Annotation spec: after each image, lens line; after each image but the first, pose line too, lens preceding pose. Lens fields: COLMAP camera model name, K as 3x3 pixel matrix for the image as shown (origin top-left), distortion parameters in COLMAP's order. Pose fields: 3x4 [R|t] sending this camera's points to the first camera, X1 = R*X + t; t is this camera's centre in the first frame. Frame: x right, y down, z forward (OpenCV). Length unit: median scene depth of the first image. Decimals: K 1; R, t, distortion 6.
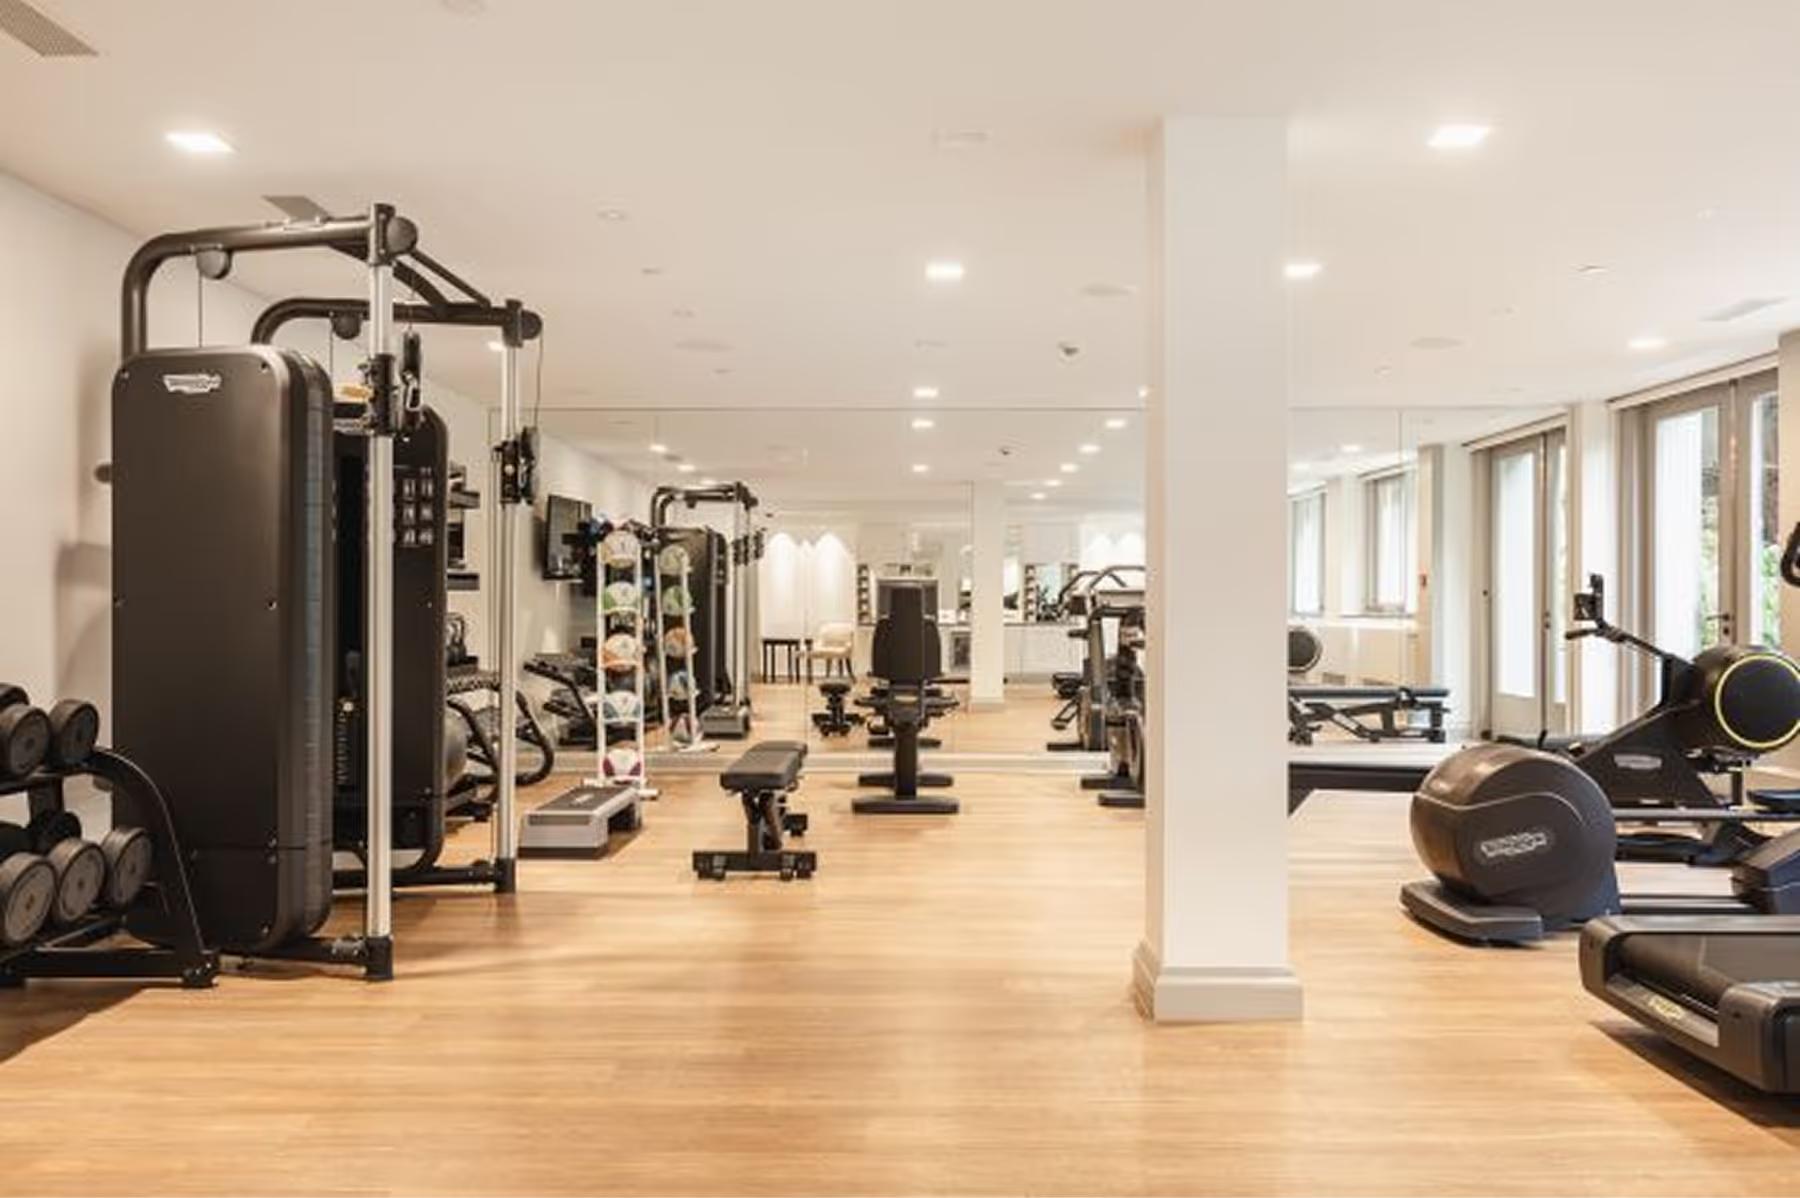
lens RADIAL K [[1427.8, 0, 900.0], [0, 1427.8, 599.0], [0, 0, 1]] dist [0.008812, 0.002556]
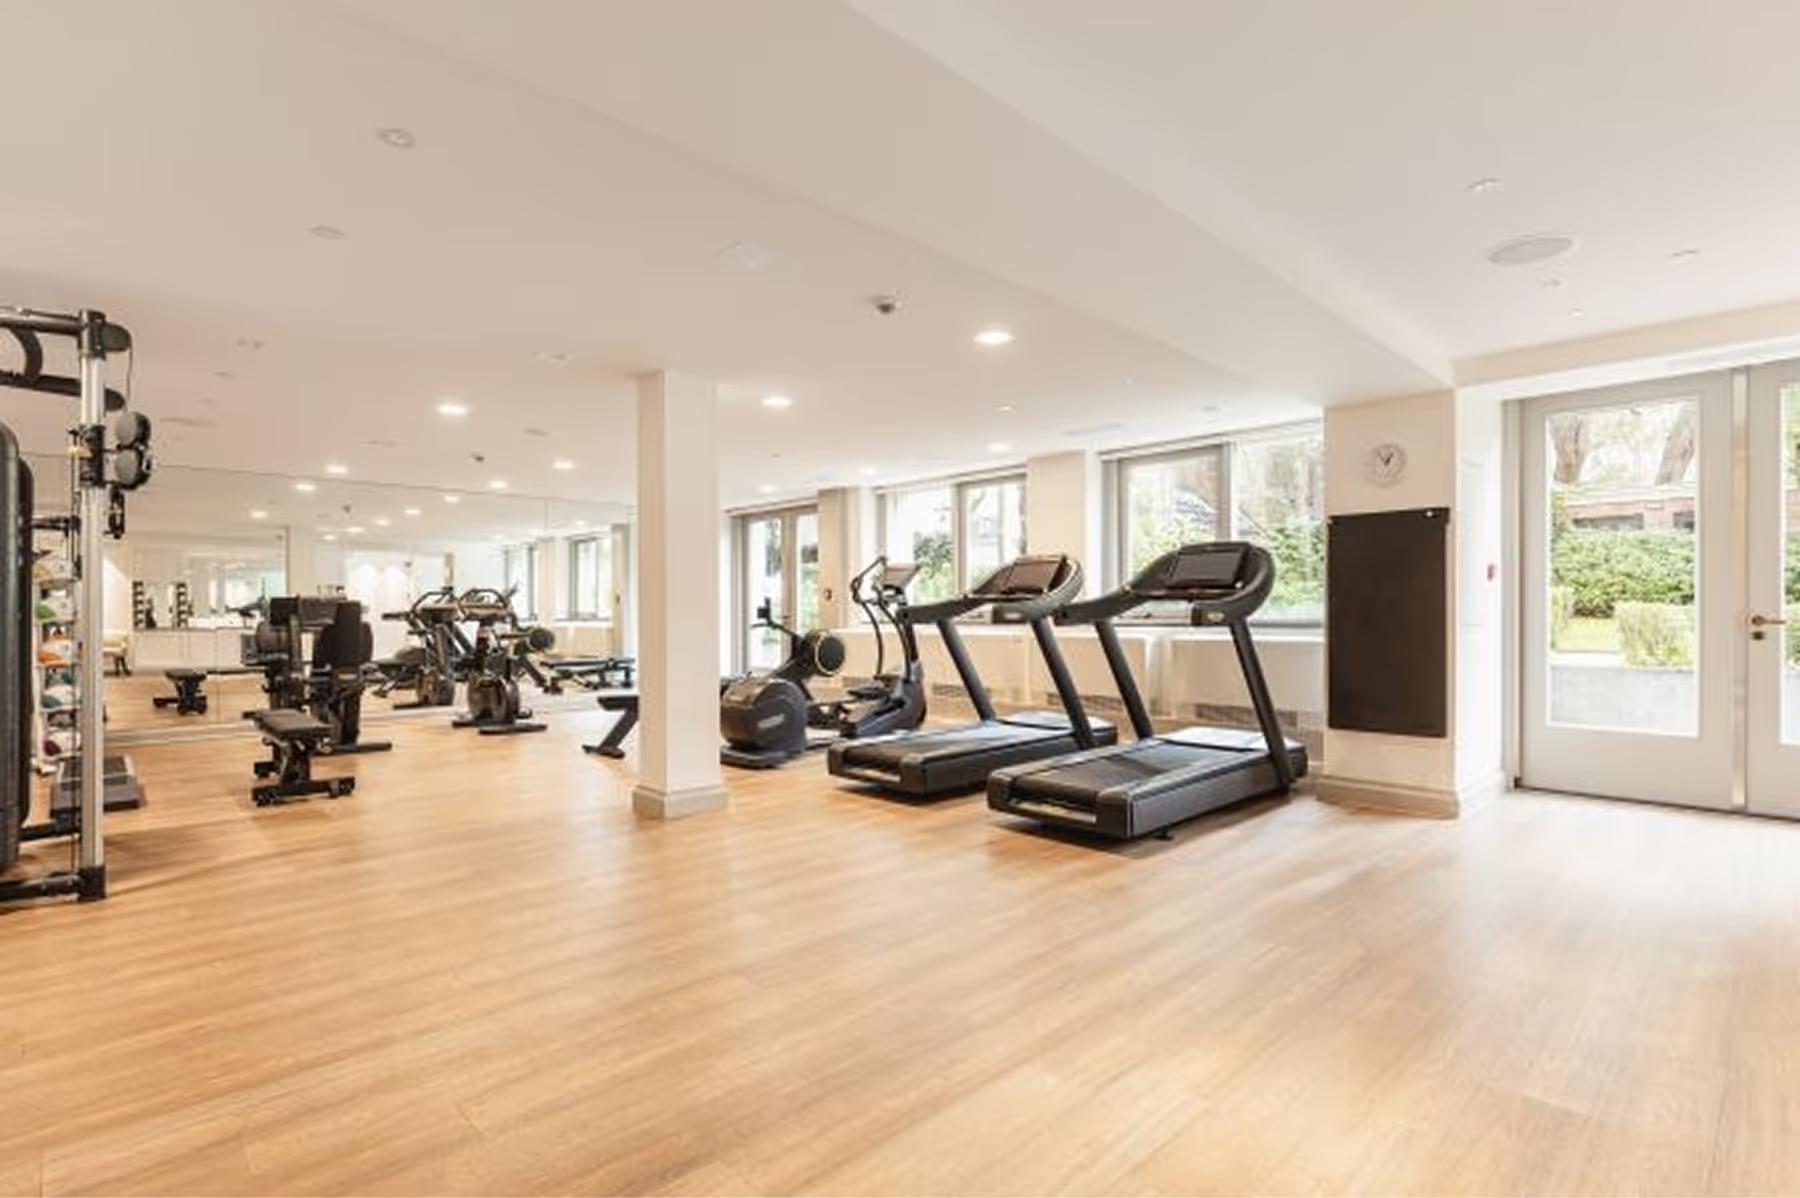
lens RADIAL K [[881.2, 0, 900.0], [0, 881.2, 599.0], [0, 0, 1]] dist [-0.000843, -0.000255]
pose [[0.707866, 0.006789, 0.706314, -0.241072], [0.001775, 0.999934, -0.011390, 0.000222], [-0.706345, 0.009317, 0.707807, -0.057049]]
